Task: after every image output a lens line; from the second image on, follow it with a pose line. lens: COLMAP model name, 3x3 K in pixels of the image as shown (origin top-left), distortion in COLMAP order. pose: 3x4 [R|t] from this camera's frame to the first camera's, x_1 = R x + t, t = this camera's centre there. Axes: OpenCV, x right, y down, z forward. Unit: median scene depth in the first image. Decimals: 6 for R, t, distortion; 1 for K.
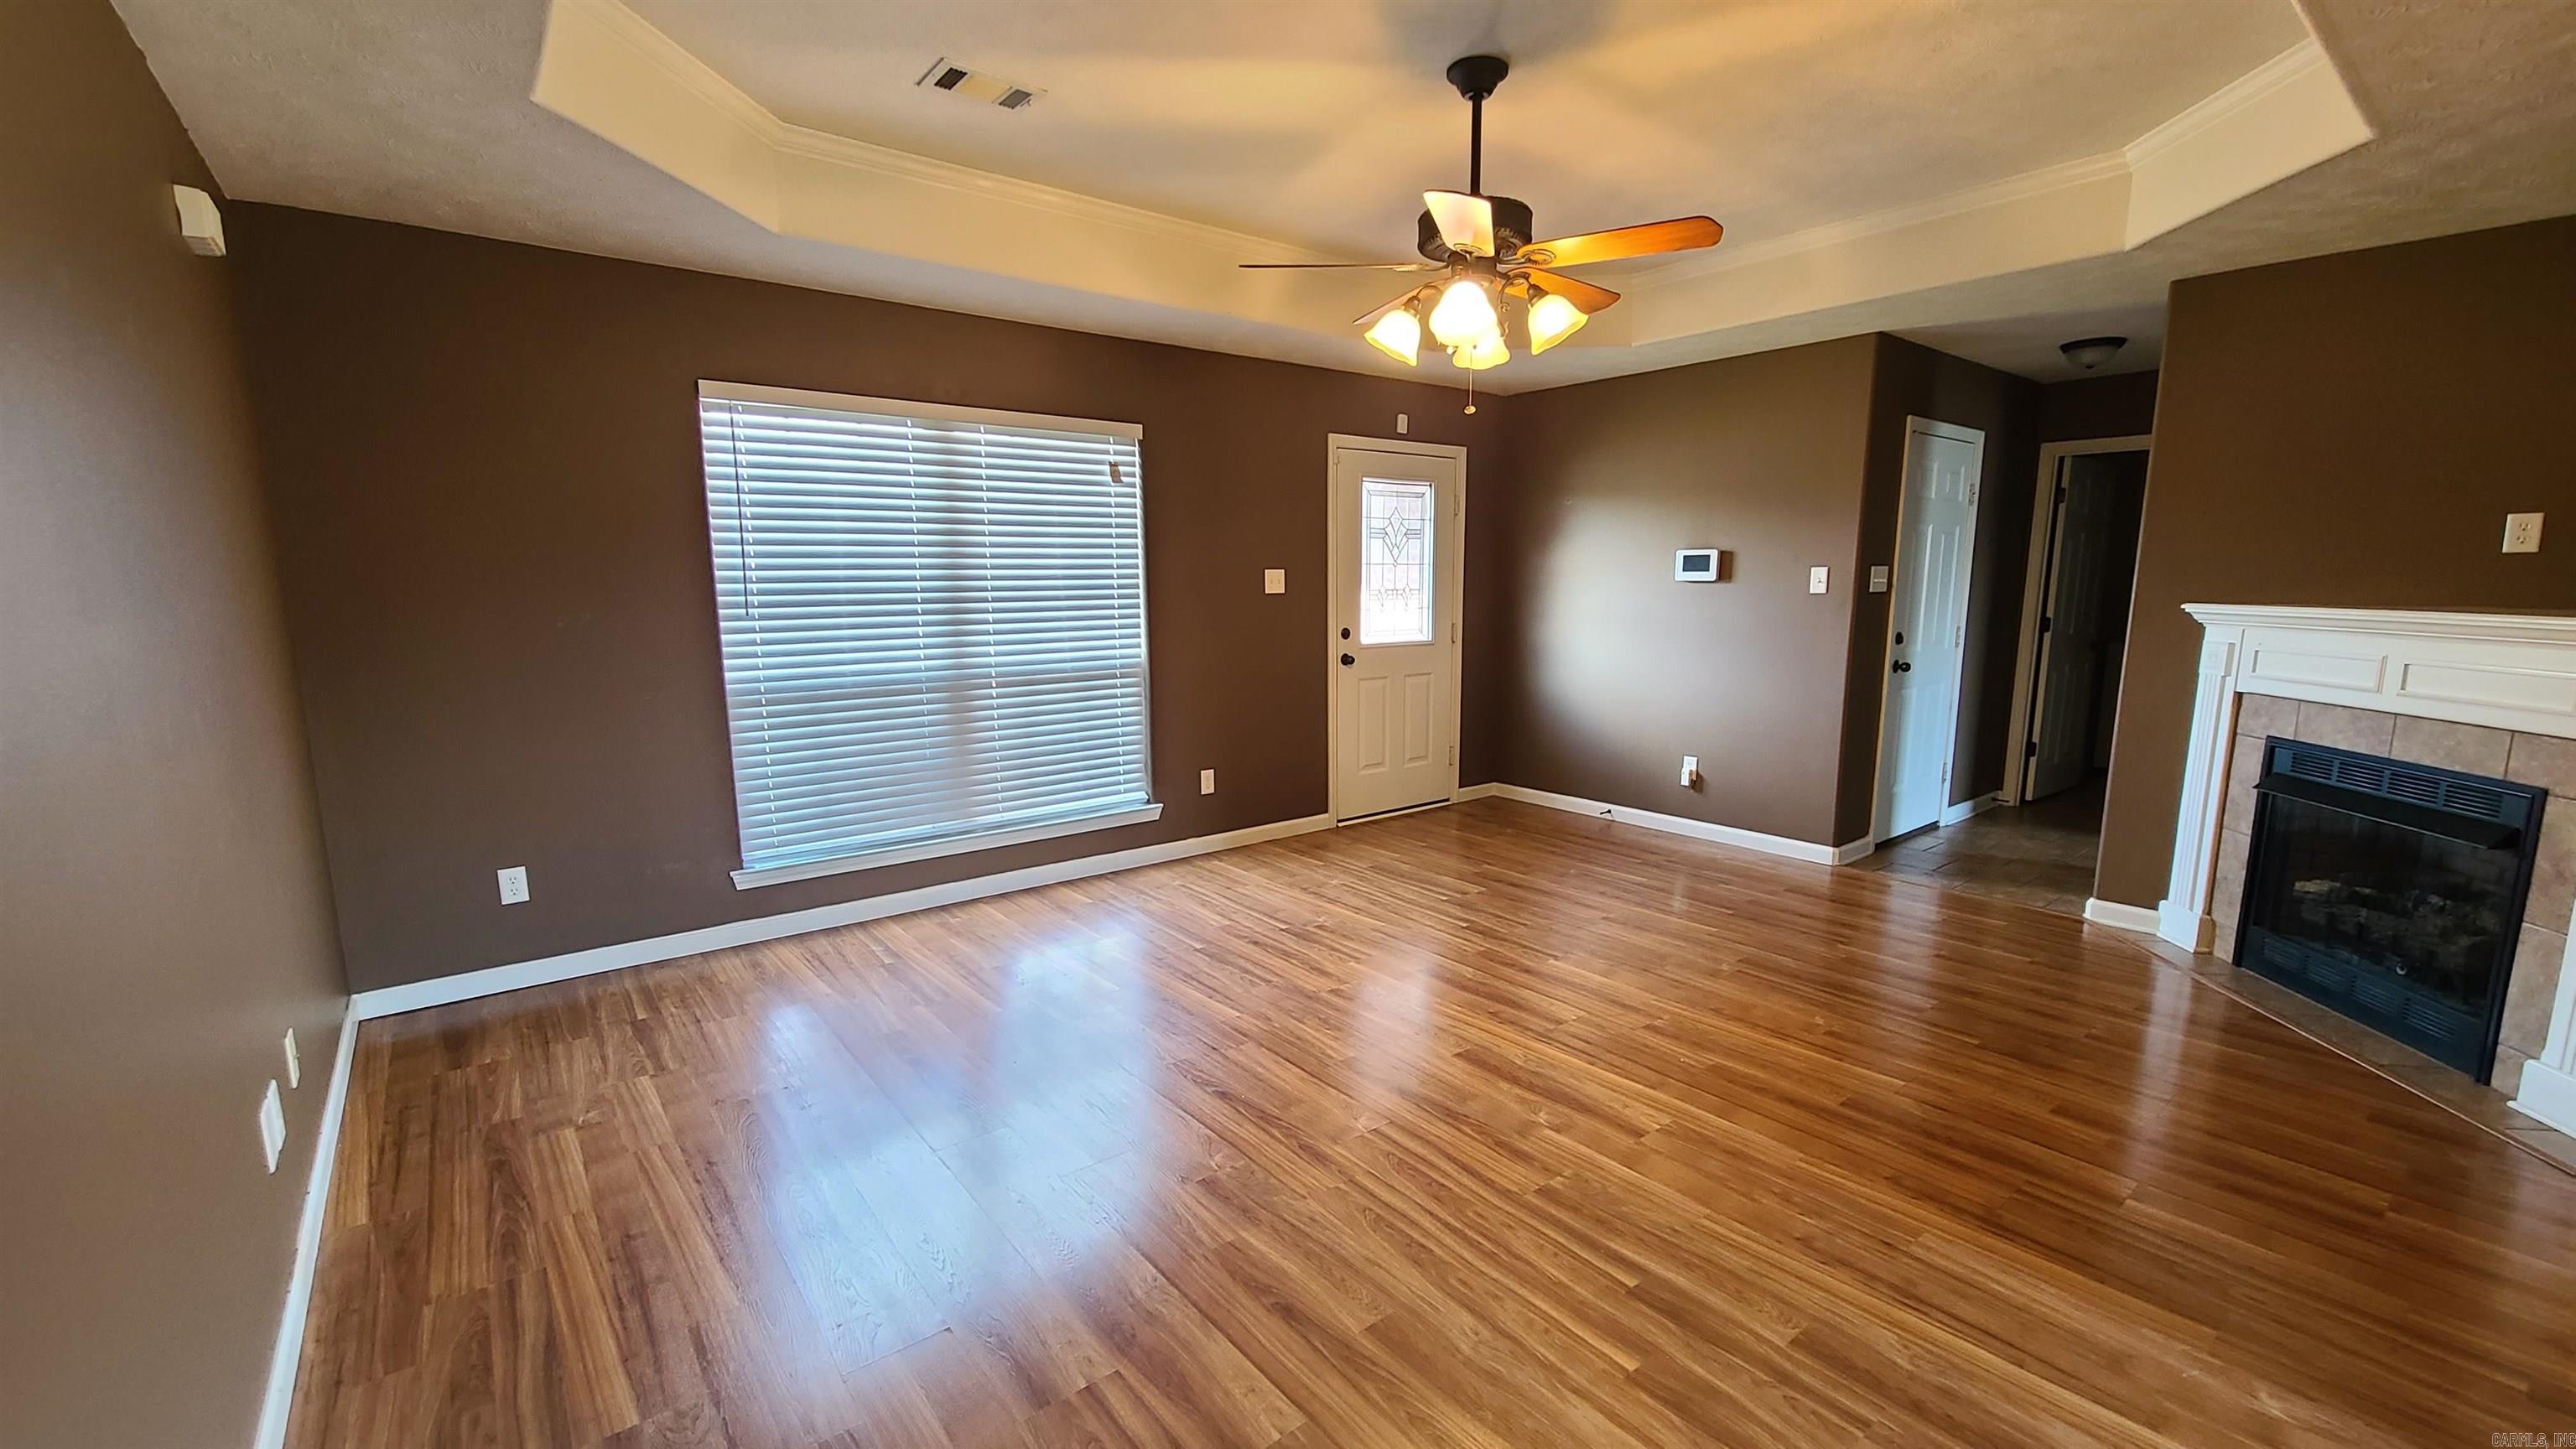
lens RADIAL K [[1056.6, 0, 1286.1], [0, 1056.6, 749.9], [0, 0, 1]] dist [0.004757, -0.003186]
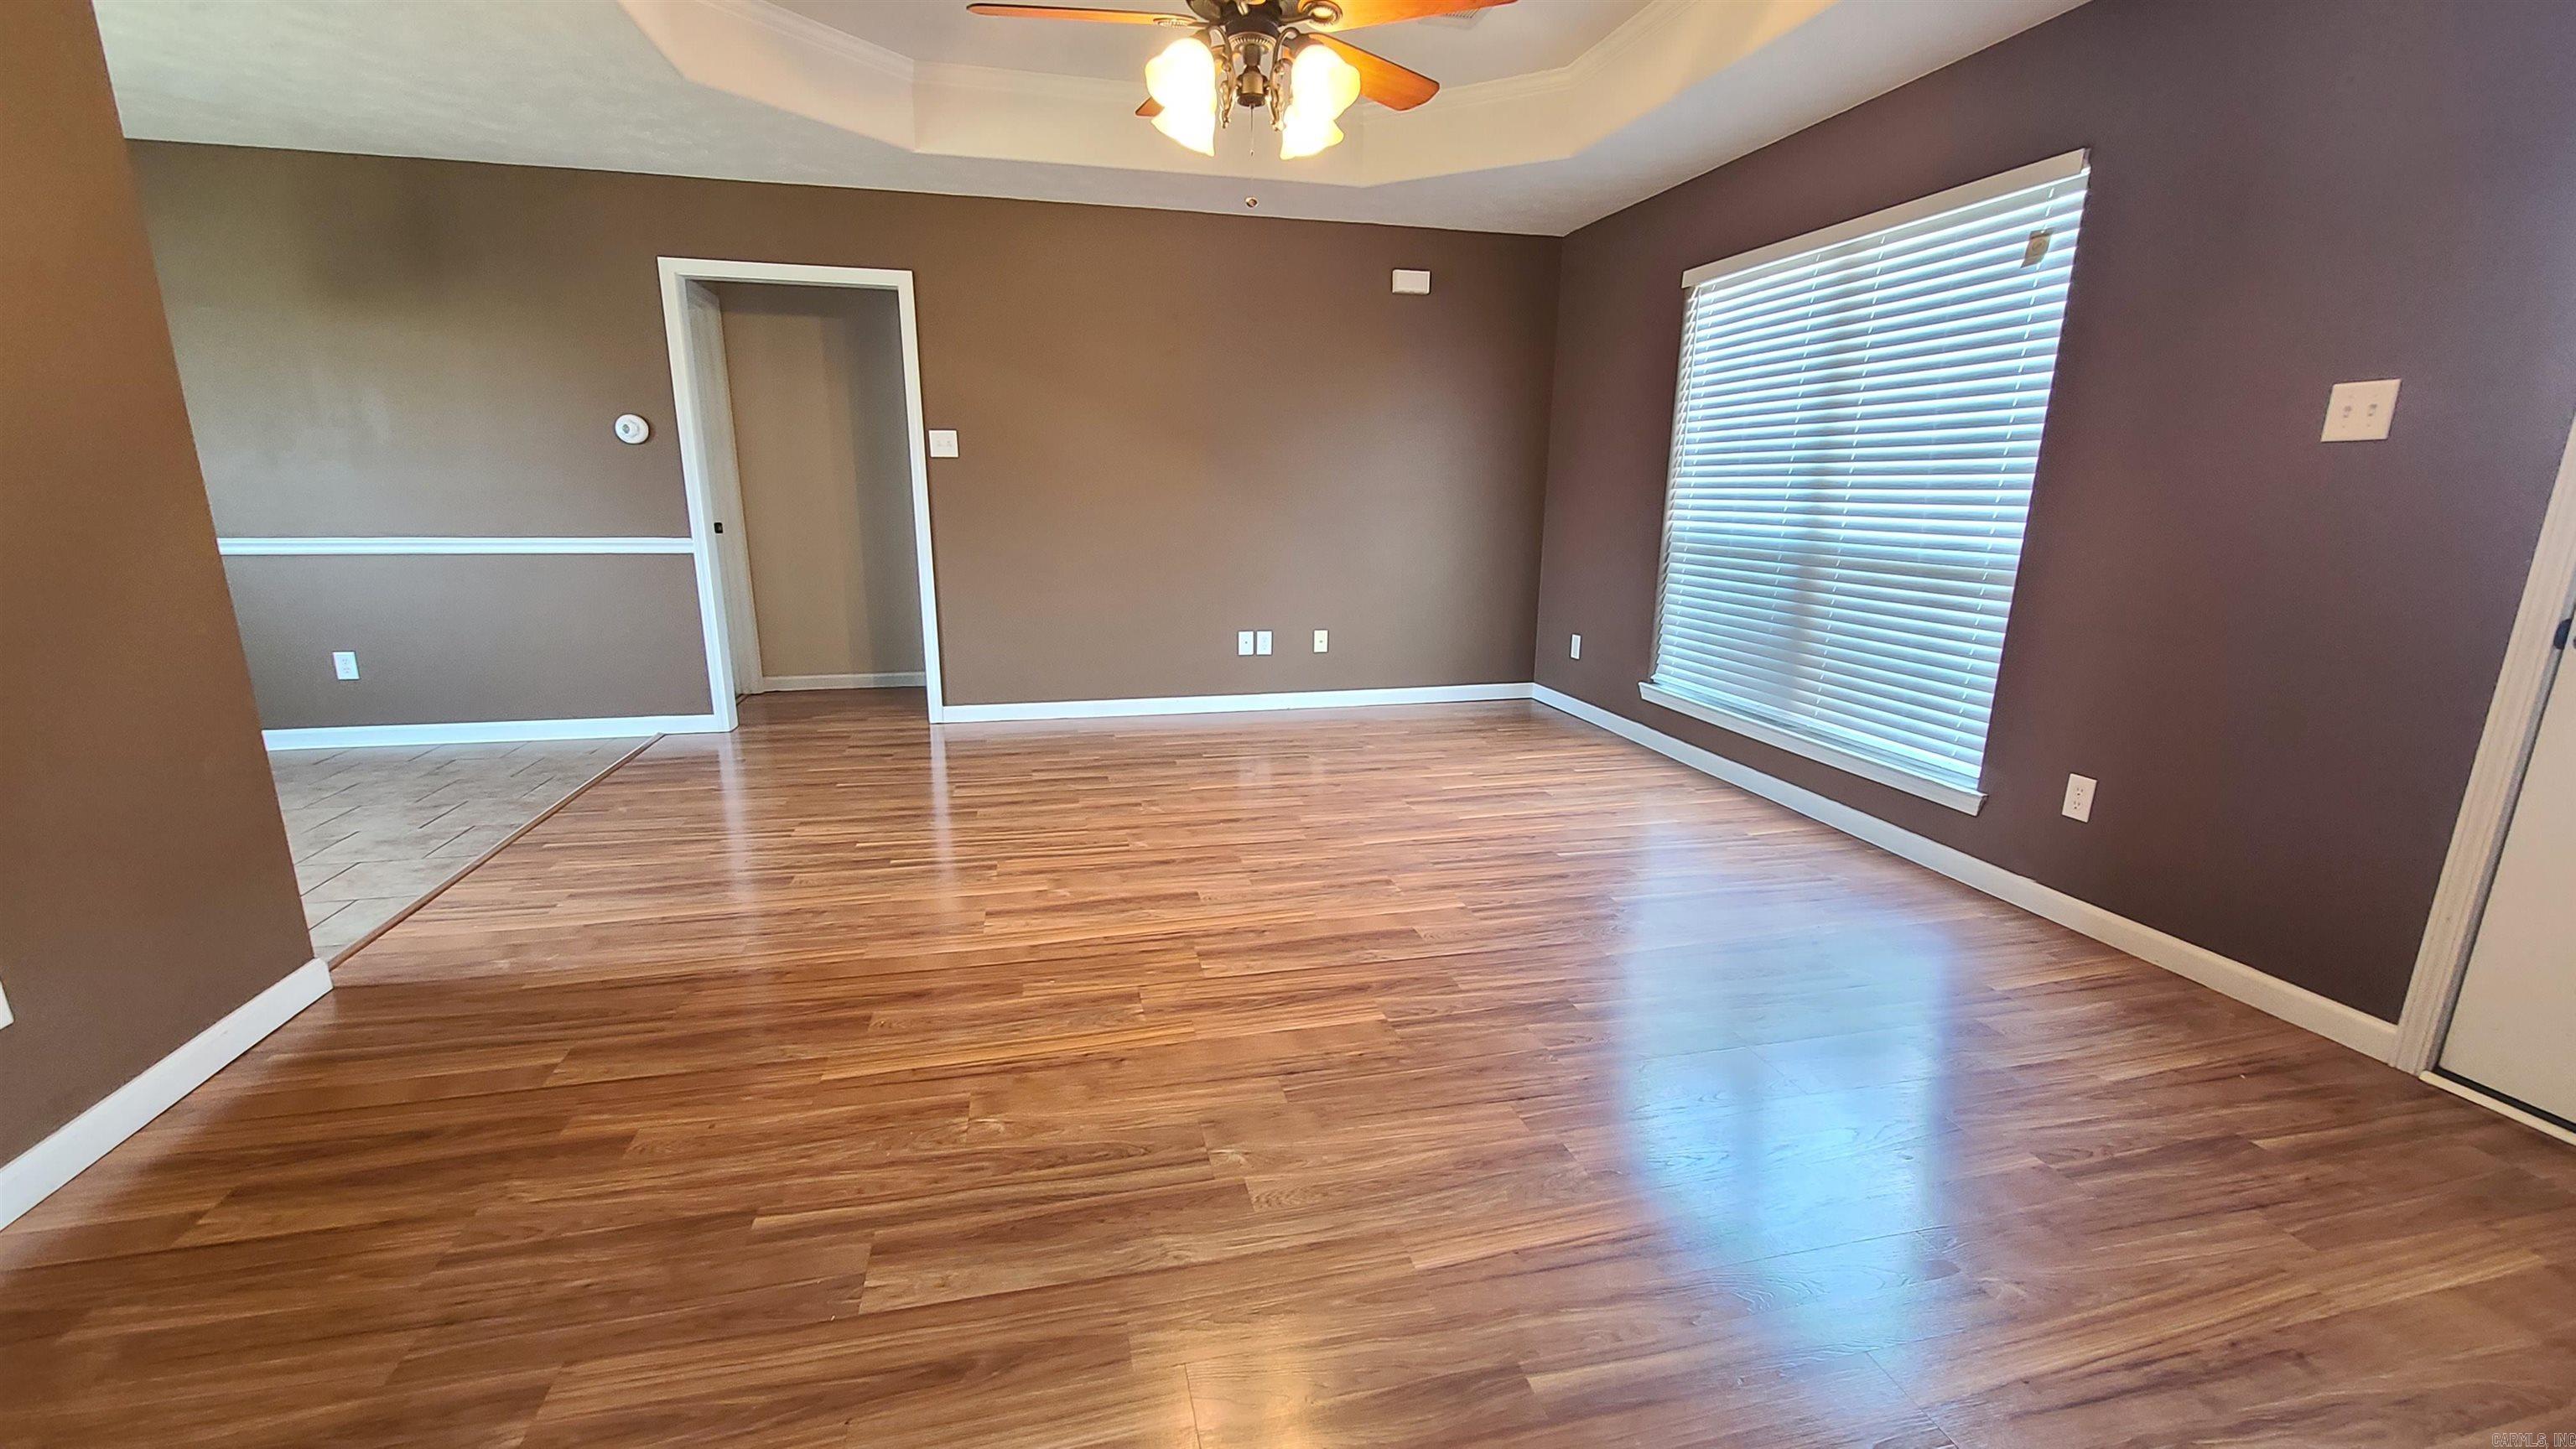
lens RADIAL K [[1048.6, 0, 1284.3], [0, 1048.6, 749.2], [0, 0, 1]] dist [0.002575, -0.004604]
pose [[-0.420247, 0.223529, -0.879447, 0.782750], [-0.158606, 0.936170, 0.313736, -0.135447], [0.893441, 0.271332, -0.357969, 1.117719]]
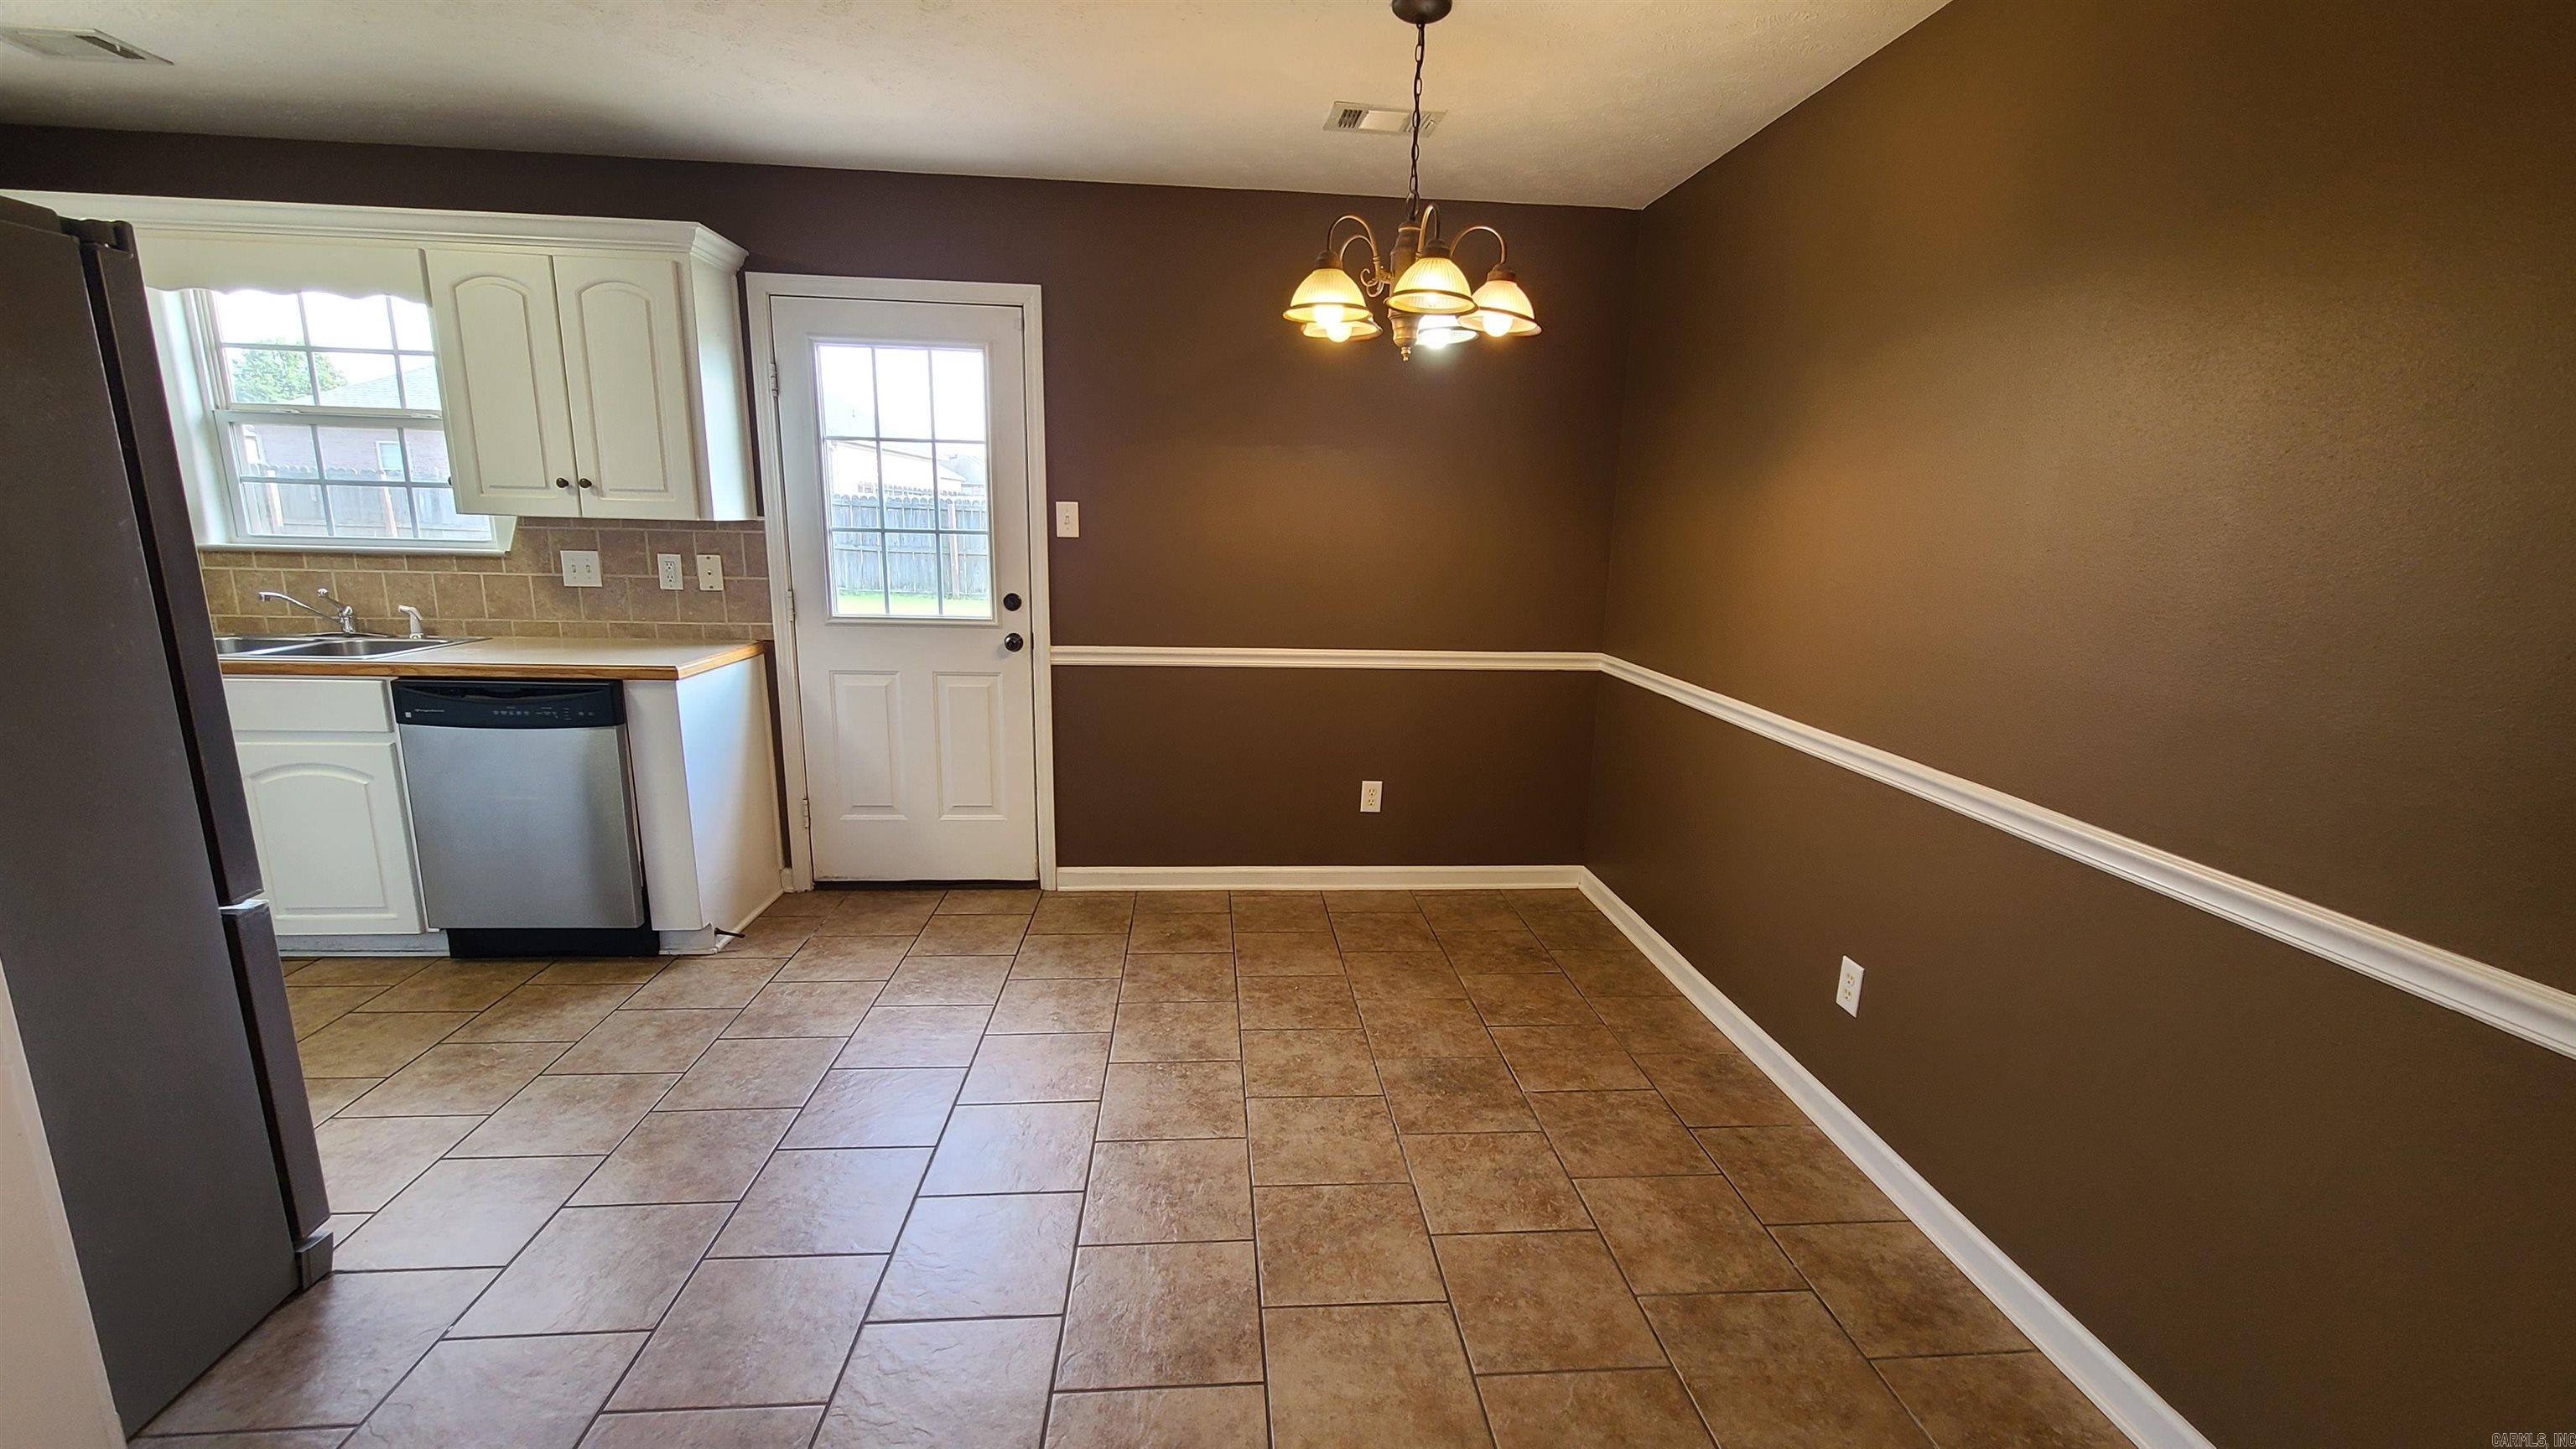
lens RADIAL K [[1056.6, 0, 1286.1], [0, 1056.6, 749.9], [0, 0, 1]] dist [0.004757, -0.003186]
pose [[-0.829699, -0.139629, 0.540466, 0.114922], [0.070192, 0.934429, 0.349163, -0.056286], [-0.553780, 0.327636, -0.765494, 0.329637]]
